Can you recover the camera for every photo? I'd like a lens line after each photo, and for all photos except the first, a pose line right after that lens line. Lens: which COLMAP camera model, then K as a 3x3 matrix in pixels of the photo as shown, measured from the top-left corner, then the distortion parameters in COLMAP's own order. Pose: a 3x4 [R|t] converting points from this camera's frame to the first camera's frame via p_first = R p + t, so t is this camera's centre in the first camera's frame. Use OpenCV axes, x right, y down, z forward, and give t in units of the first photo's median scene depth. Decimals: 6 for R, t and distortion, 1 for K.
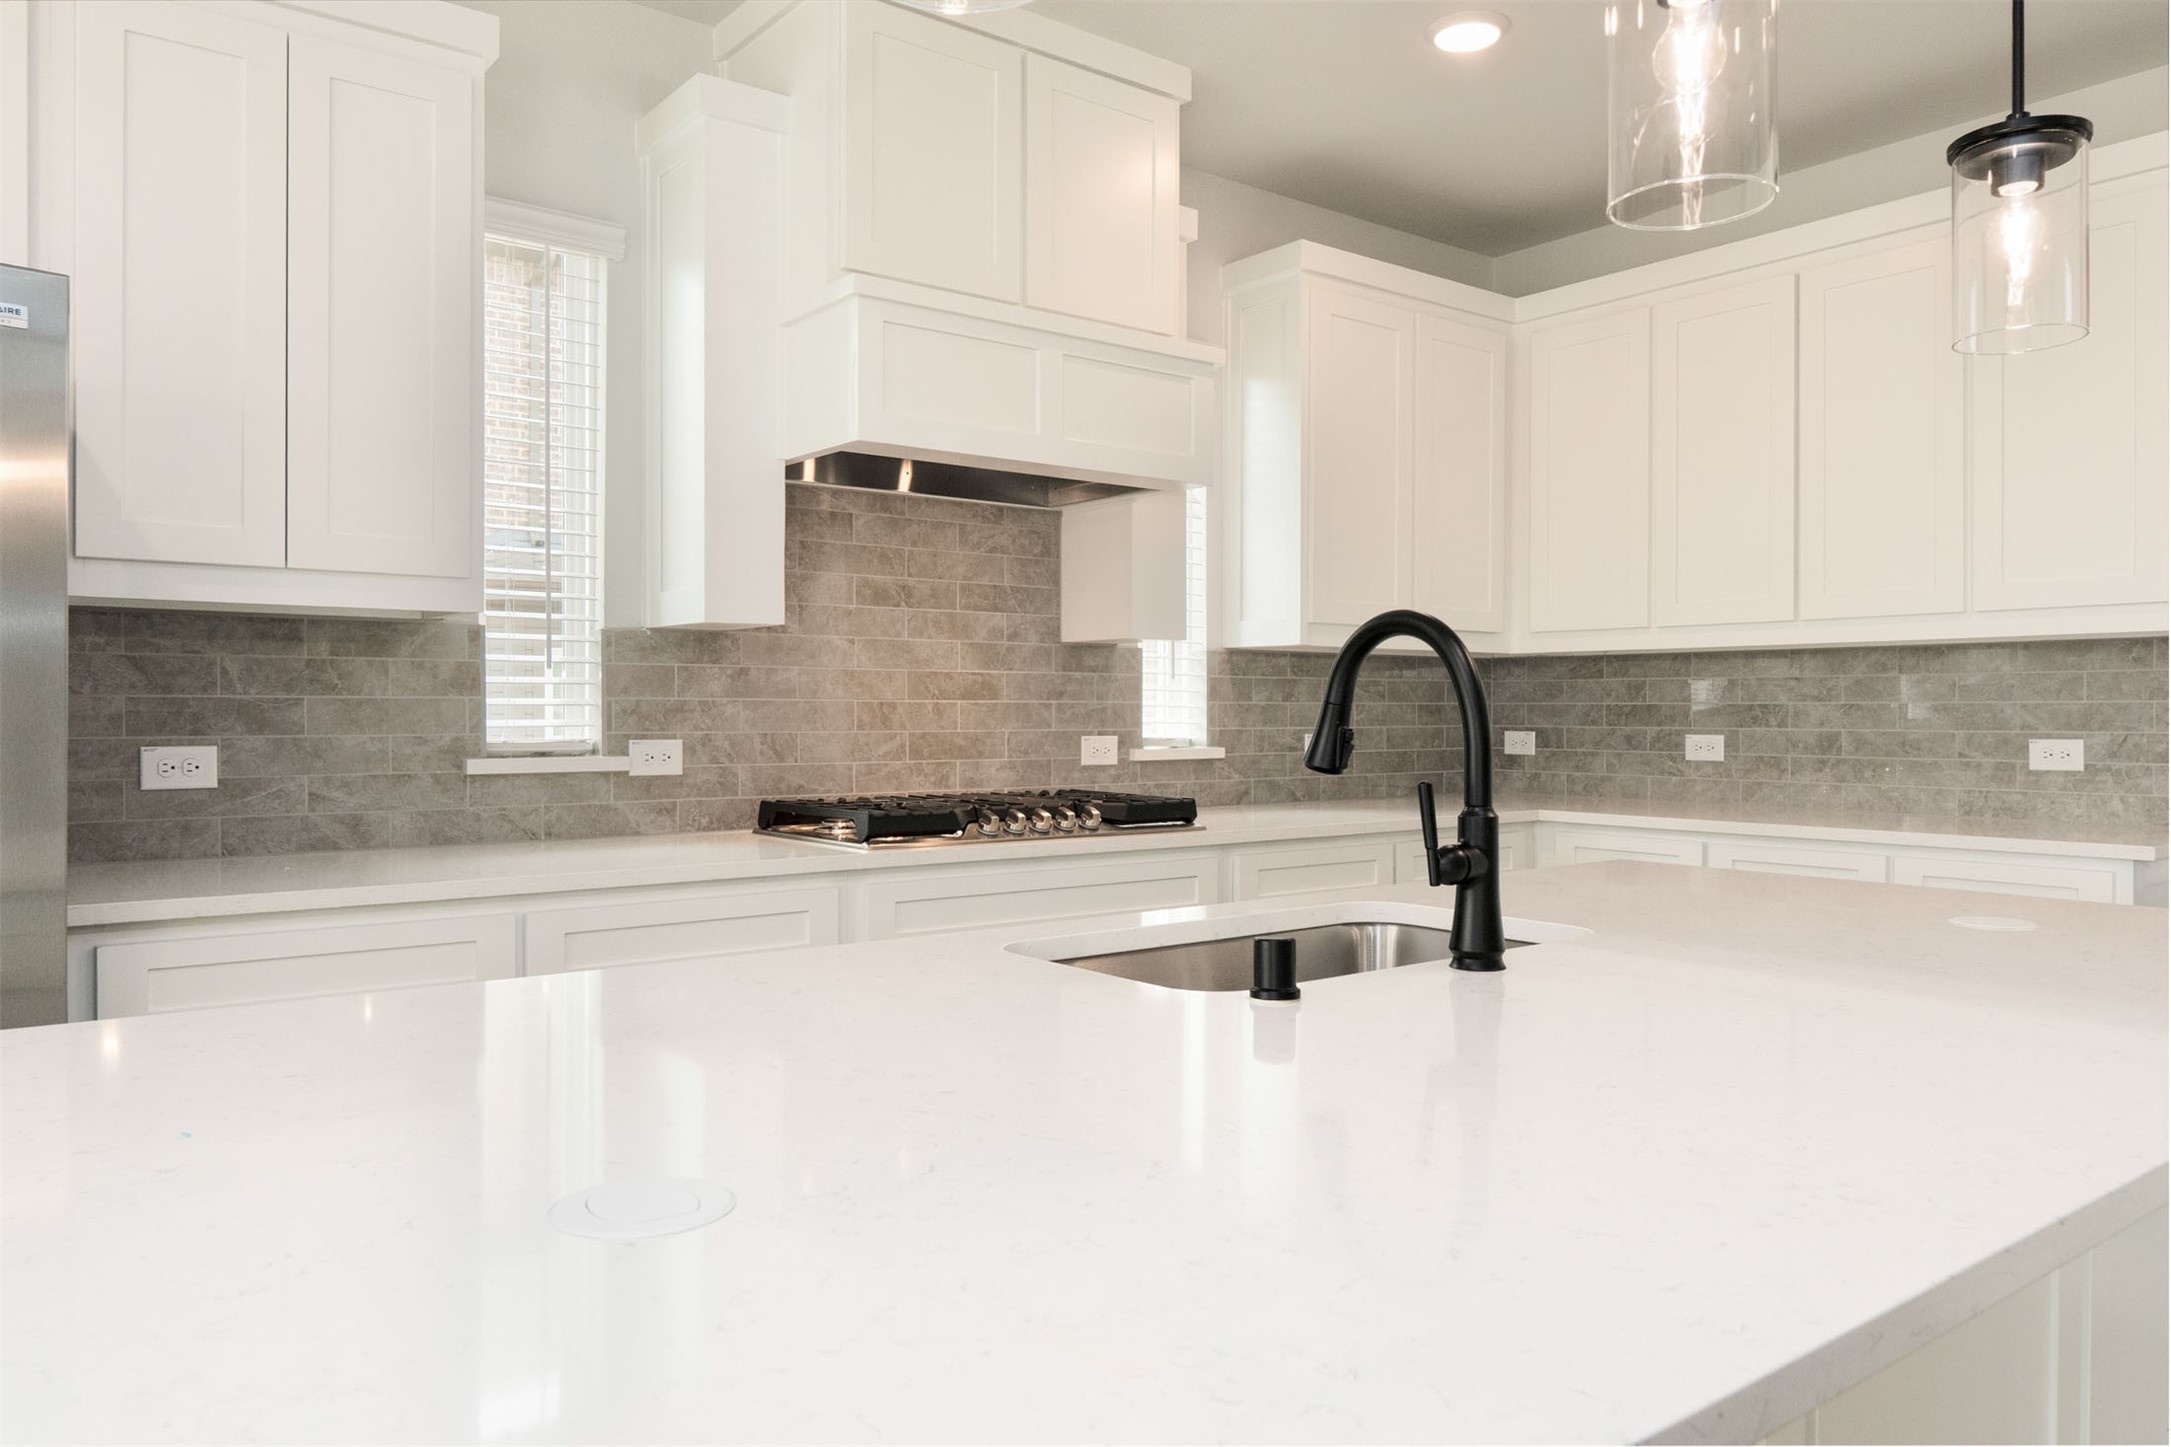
lens RADIAL K [[1504.7, 0, 1085.8], [0, 1504.7, 739.7], [0, 0, 1]] dist [-0.003534, -0.001289]
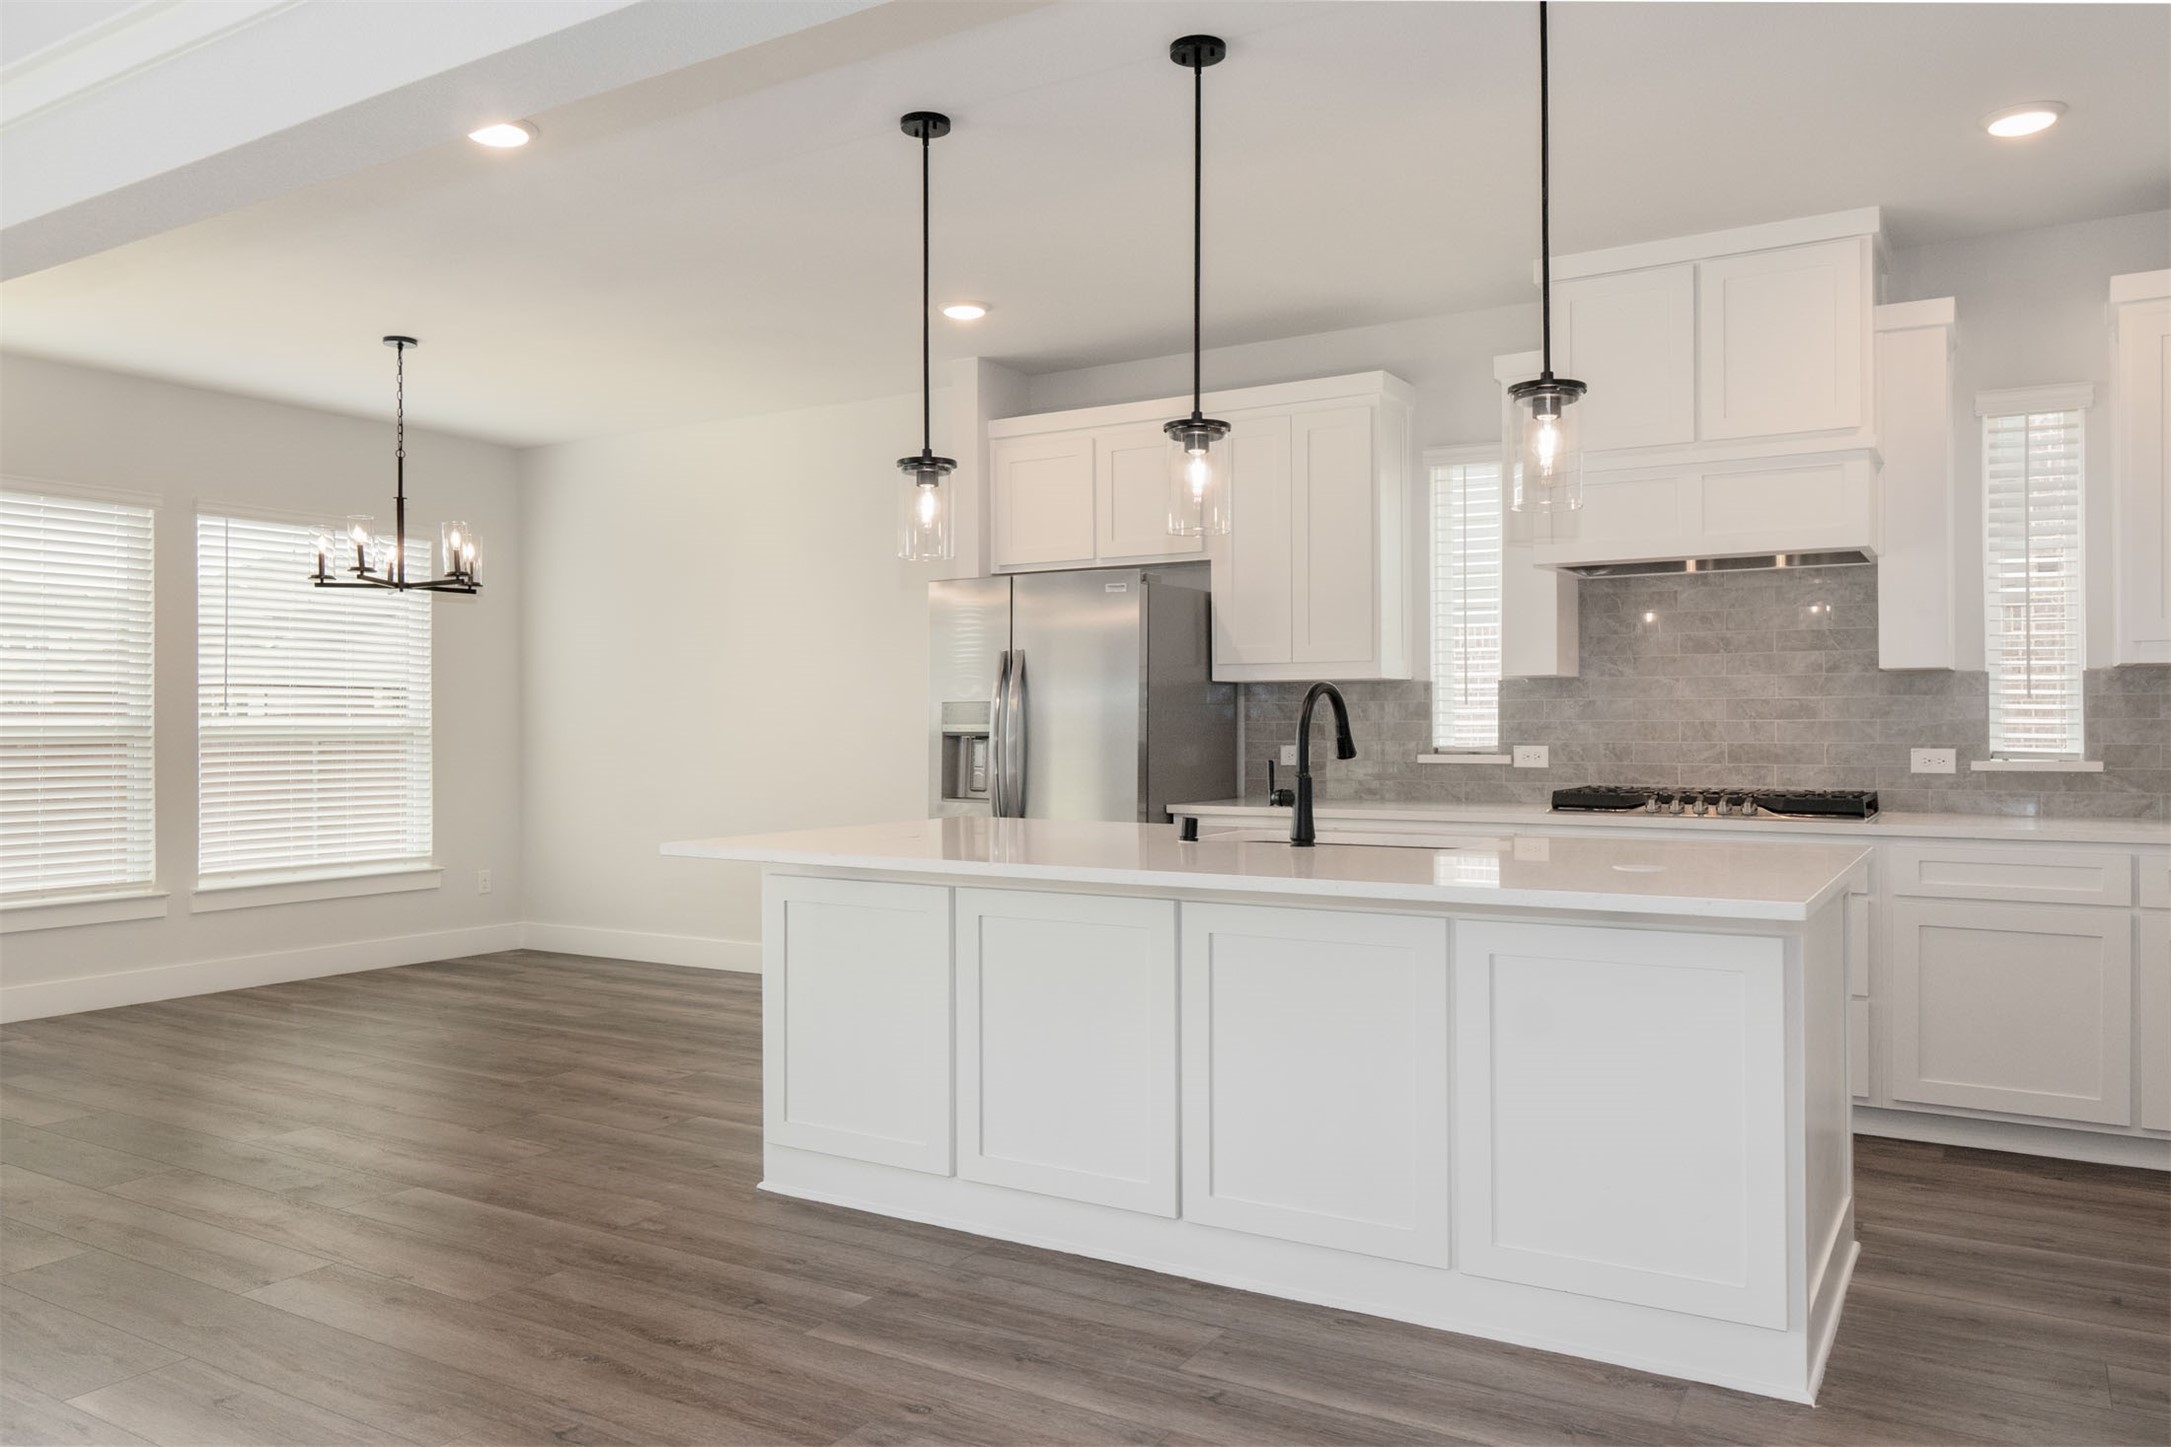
lens RADIAL K [[1504.7, 0, 1101.7], [0, 1504.7, 731.2], [0, 0, 1]] dist [-0.003534, -0.001289]
pose [[0.359668, -0.007283, -0.933052, 0.932568], [-0.018168, 0.999725, -0.014807, 0.014188], [0.932903, 0.022277, 0.359437, -0.014082]]
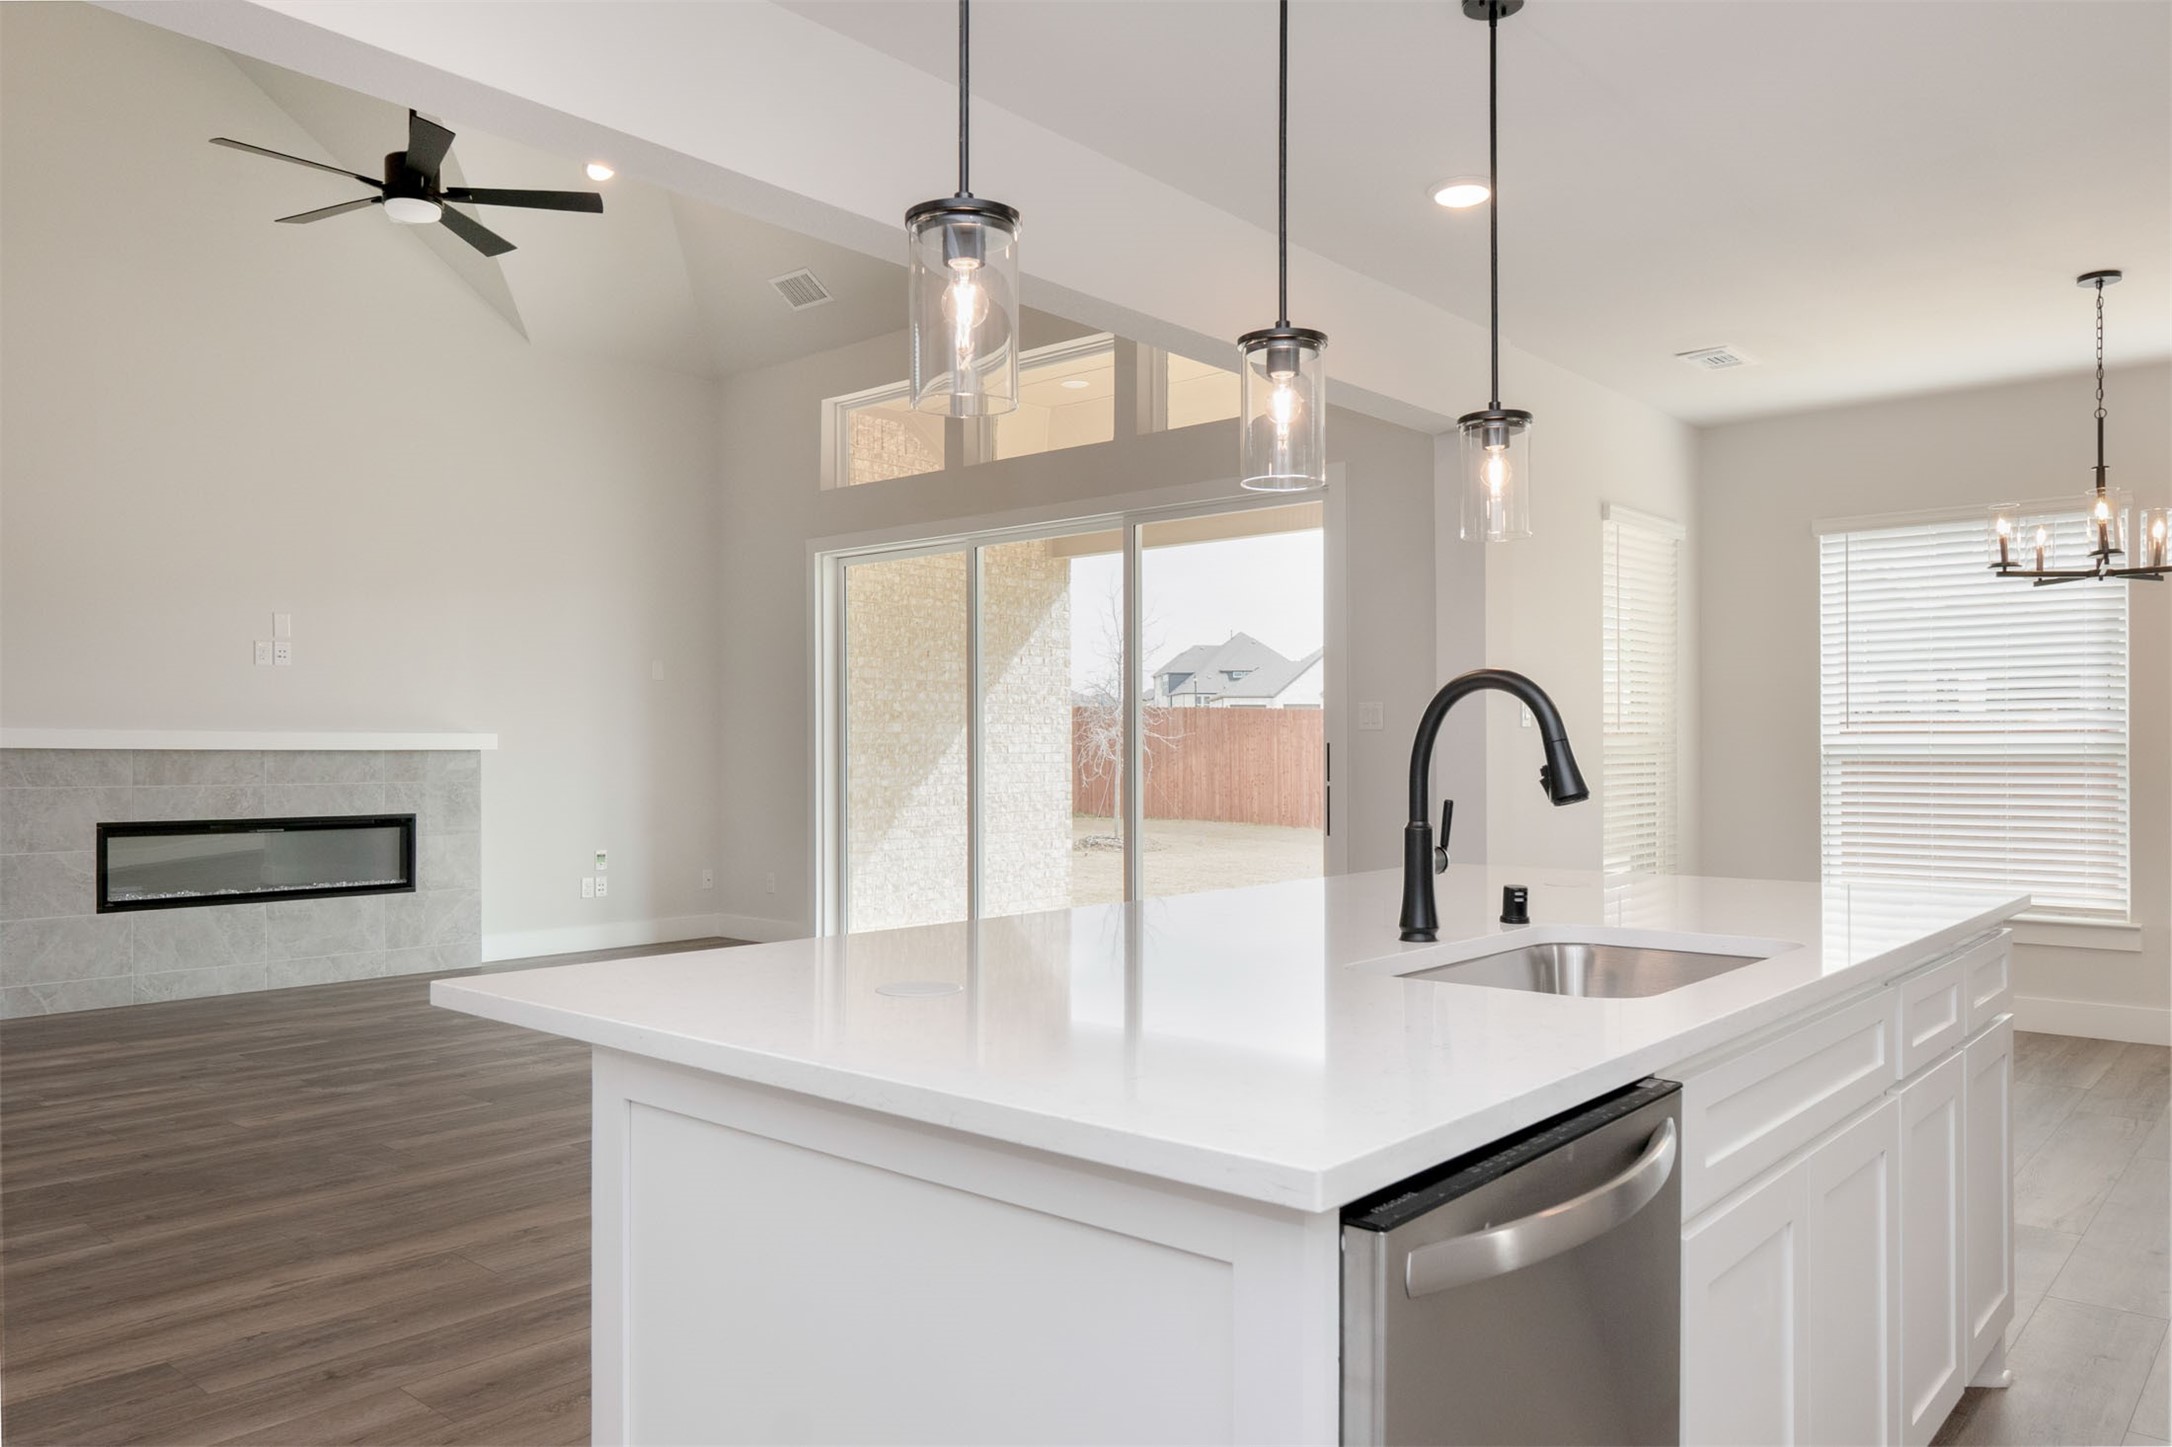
lens RADIAL K [[1505.4, 0, 1078.7], [0, 1505.4, 732.4], [0, 0, 1]] dist [-0.003534, -0.001289]
pose [[-0.983390, 0.000173, -0.181504, 0.336583], [-0.000792, 0.999986, 0.005243, -0.013175], [0.181502, 0.005300, -0.983376, 0.954824]]
